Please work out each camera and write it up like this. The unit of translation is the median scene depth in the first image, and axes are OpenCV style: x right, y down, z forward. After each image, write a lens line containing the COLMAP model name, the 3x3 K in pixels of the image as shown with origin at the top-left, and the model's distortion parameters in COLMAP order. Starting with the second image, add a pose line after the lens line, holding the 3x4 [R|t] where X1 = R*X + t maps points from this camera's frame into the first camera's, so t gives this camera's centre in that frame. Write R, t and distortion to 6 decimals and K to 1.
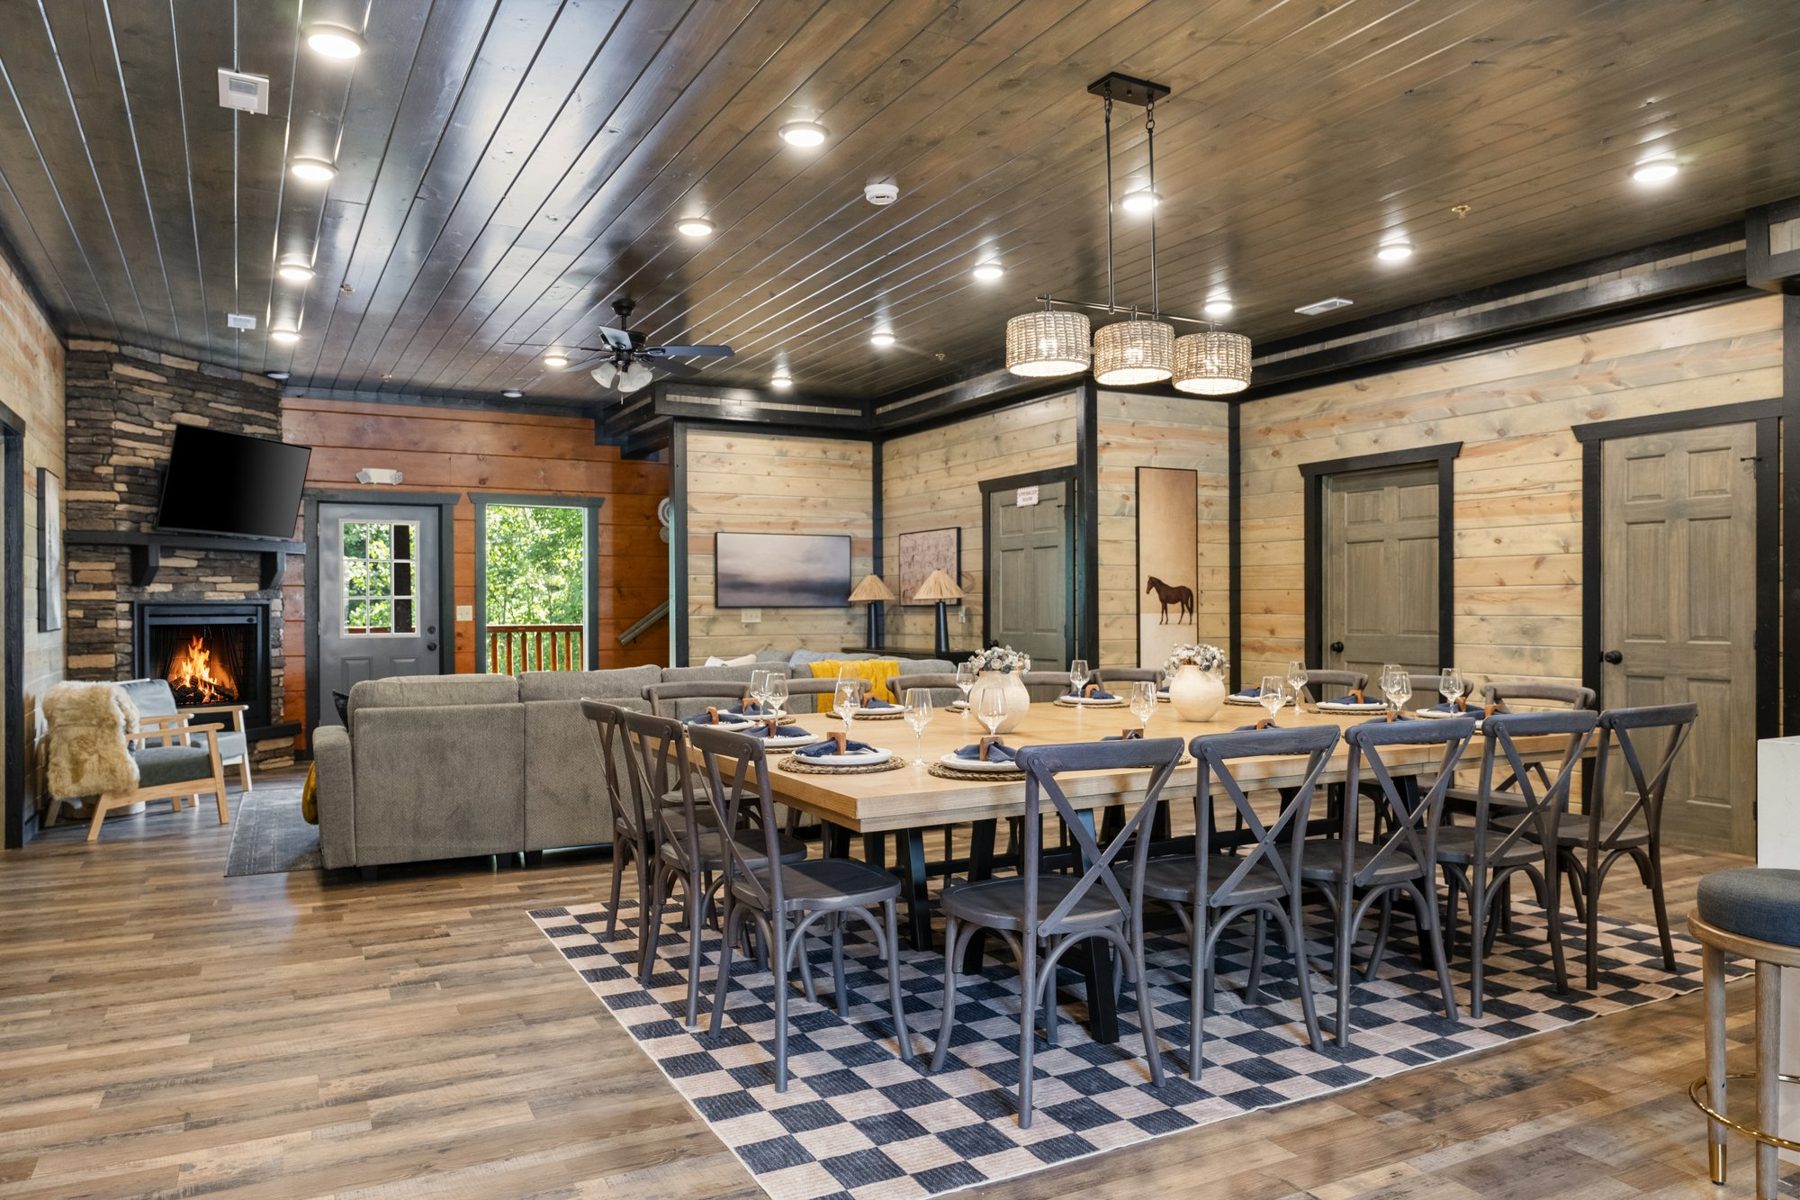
lens RADIAL K [[1229.5, 0, 911.9], [0, 1229.5, 610.8], [0, 0, 1]] dist [-0.011887, -0.000350]
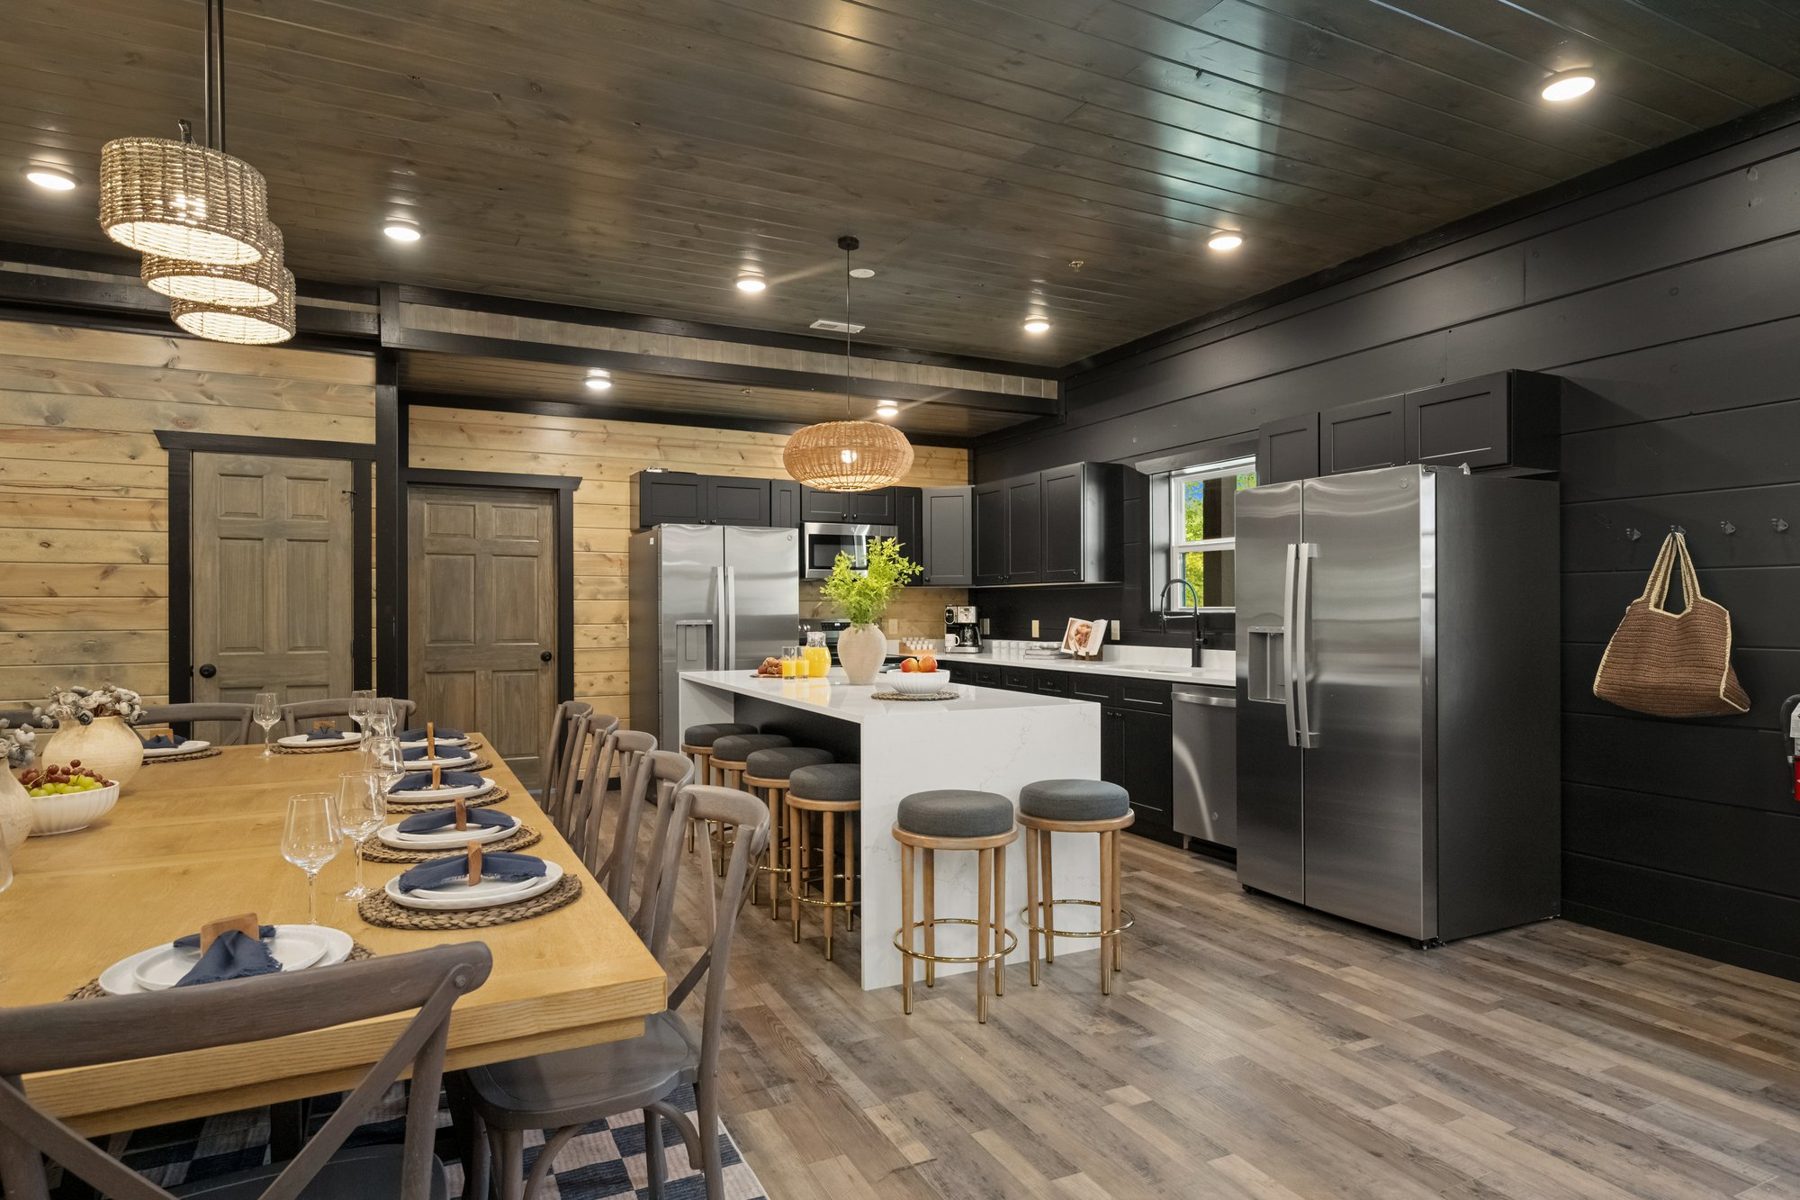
lens RADIAL K [[1017.1, 0, 916.2], [0, 1017.1, 612.3], [0, 0, 1]] dist [0.000917, 0.000065]
pose [[0.020730, -0.002294, 0.999782, -0.192816], [0.003200, 0.999992, 0.002228, -0.007734], [-0.999780, 0.003153, 0.020738, 0.319171]]
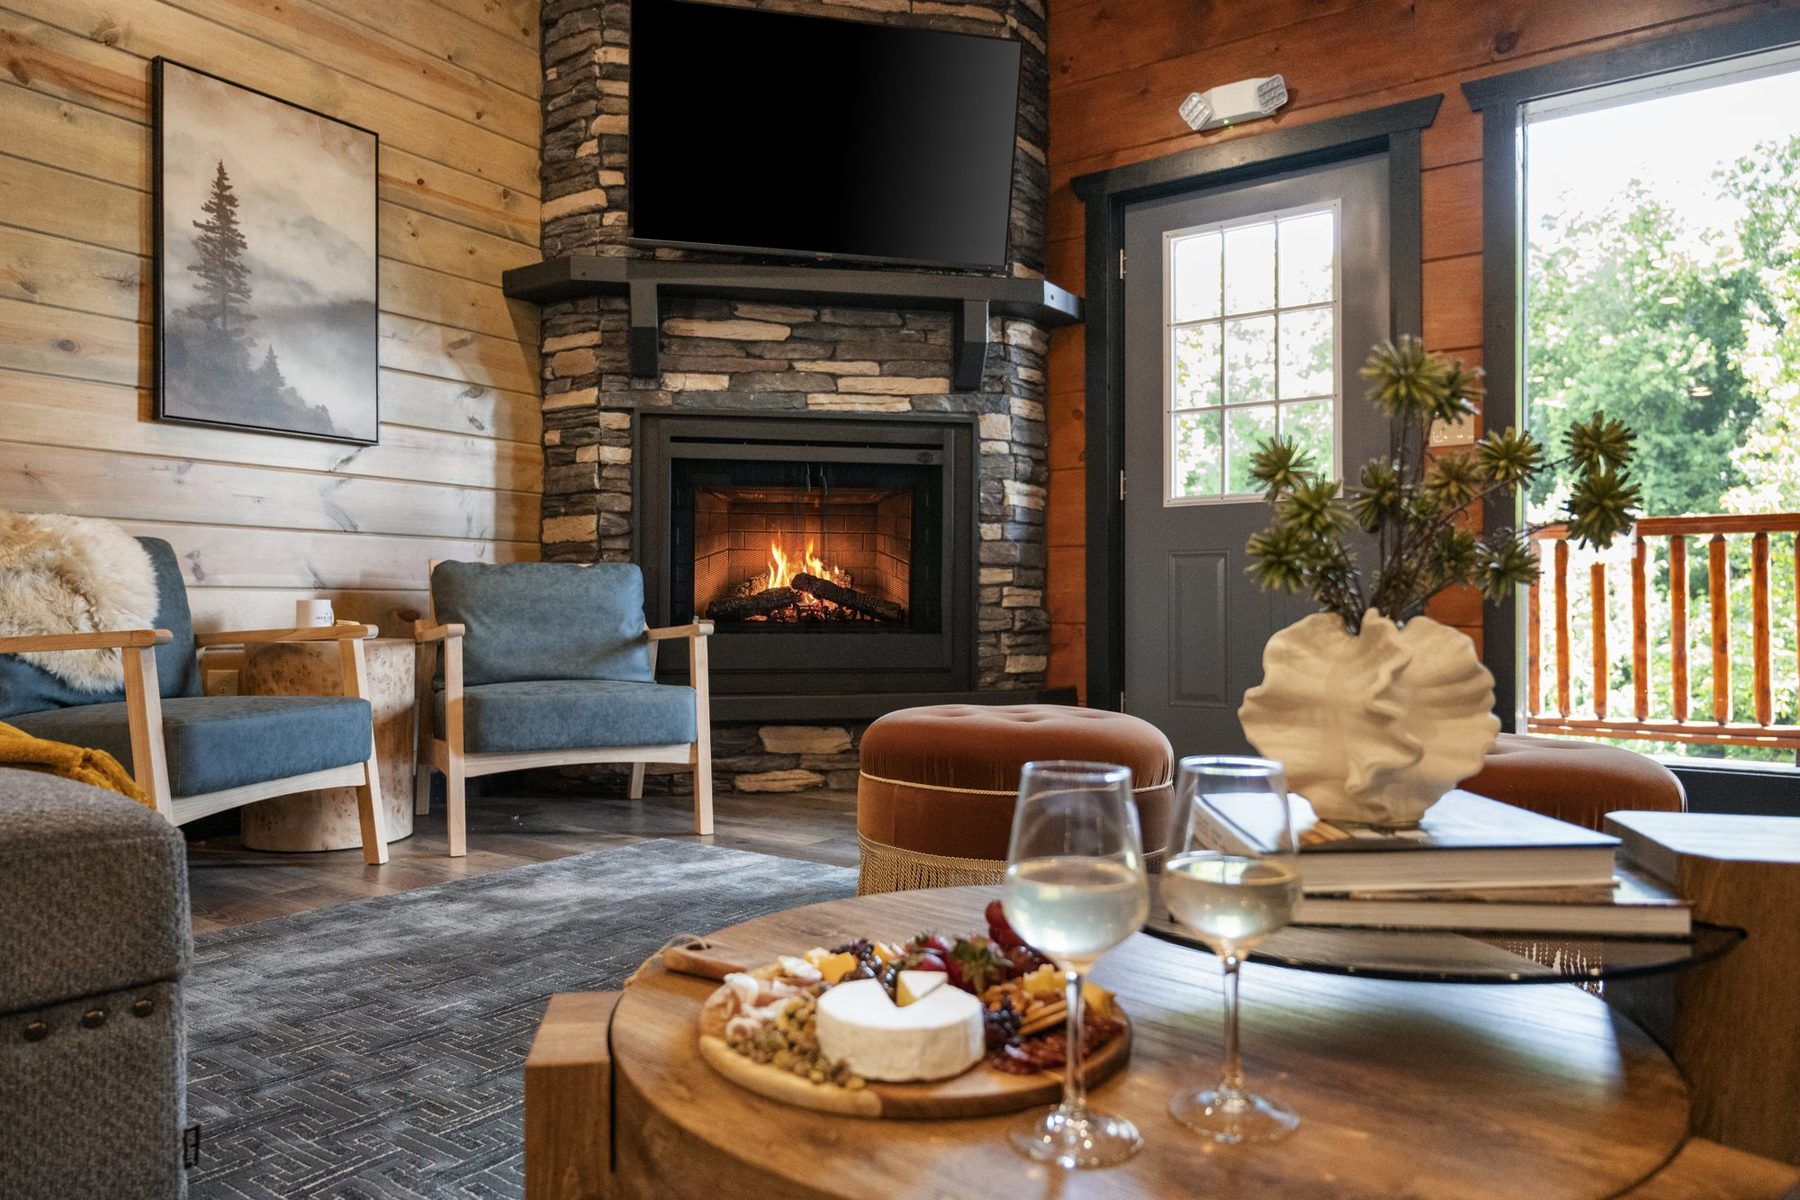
lens RADIAL K [[1229.5, 0, 894.4], [0, 1229.5, 600.7], [0, 0, 1]] dist [-0.011887, -0.000350]
pose [[0.457269, 0.000262, -0.889328, -0.153069], [-0.007504, 0.999965, -0.003564, 0.071364], [0.889297, 0.008303, 0.457255, 0.881575]]
